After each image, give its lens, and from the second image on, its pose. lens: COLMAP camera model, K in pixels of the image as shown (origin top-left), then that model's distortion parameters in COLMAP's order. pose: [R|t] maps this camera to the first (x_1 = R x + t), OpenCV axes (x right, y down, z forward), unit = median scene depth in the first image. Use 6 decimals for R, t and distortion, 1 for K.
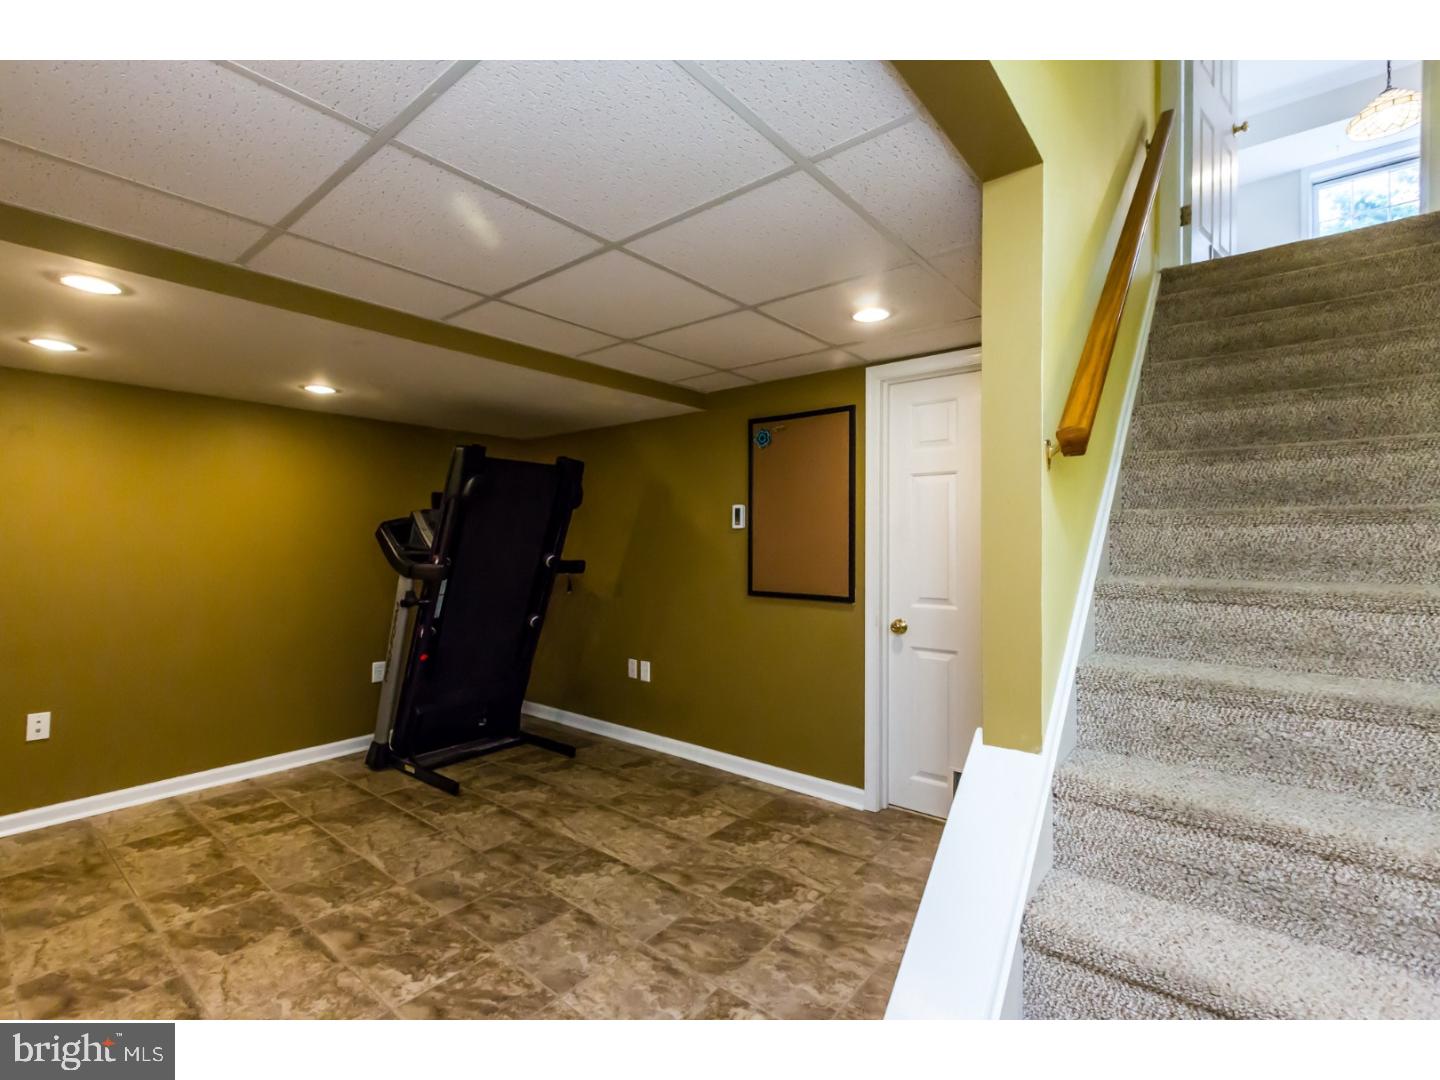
lens RADIAL K [[649.9, 0, 734.4], [0, 649.9, 542.2], [0, 0, 1]] dist [-0.001410, 0.000375]
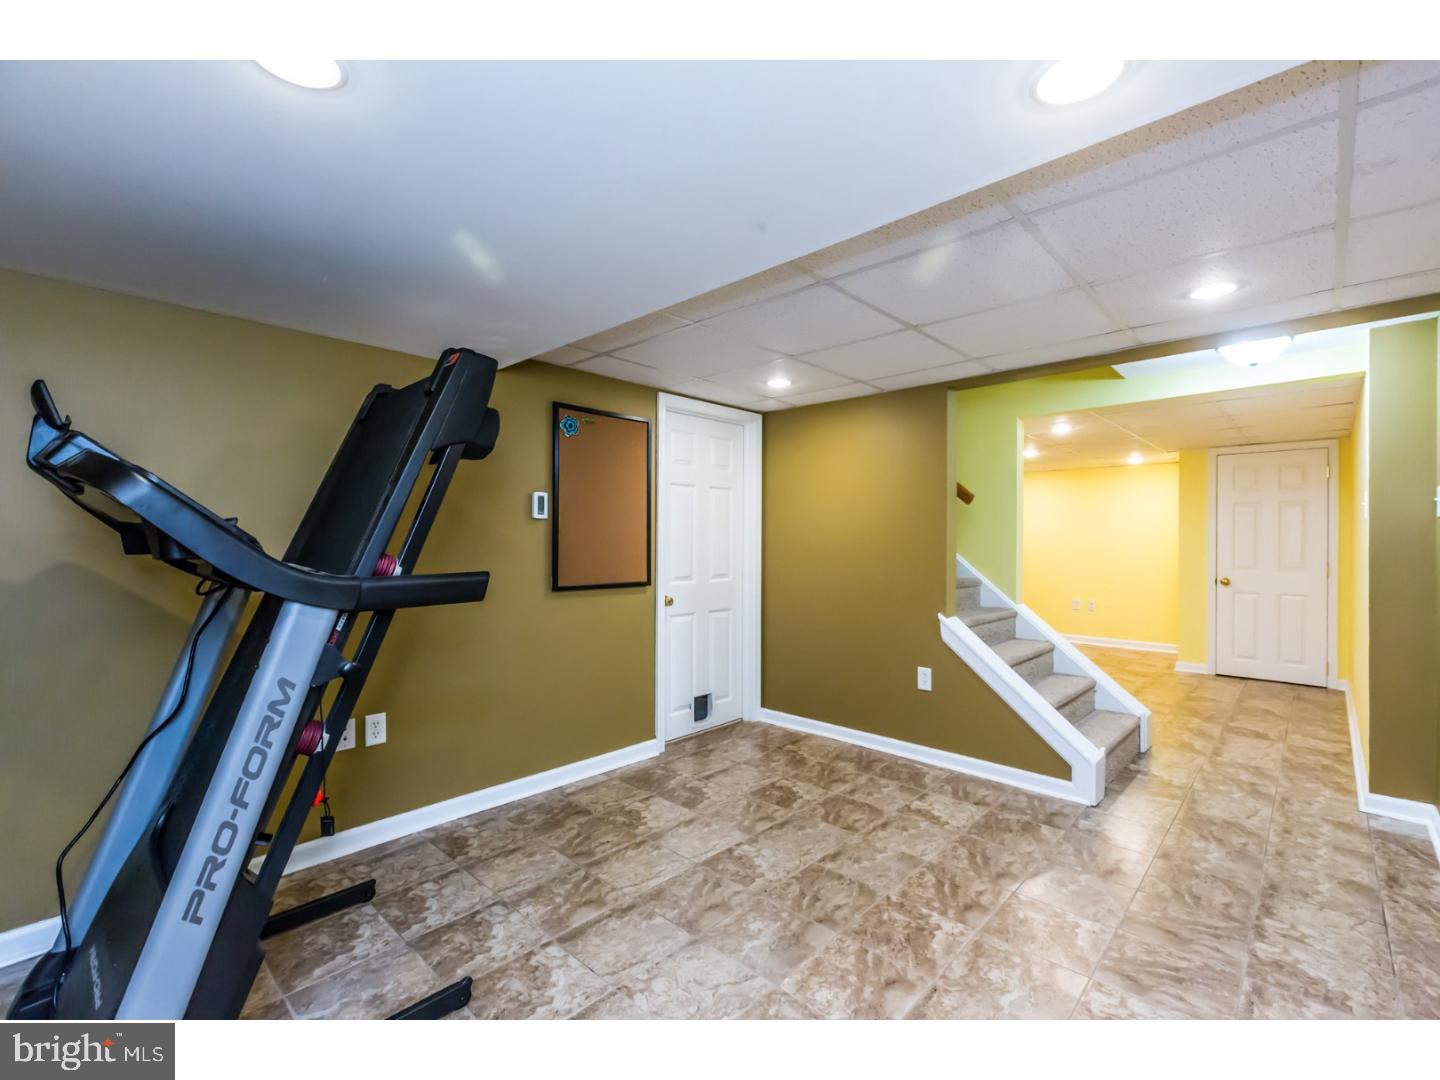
lens RADIAL K [[634.6, 0, 720.0], [0, 634.6, 540.0], [0, 0, 1]] dist [-0.001668, 0.000528]
pose [[0.082966, -0.001011, 0.996552, -1.547738], [0.000722, 0.999999, 0.000954, 0.013747], [-0.996552, 0.000640, 0.082966, 1.243558]]
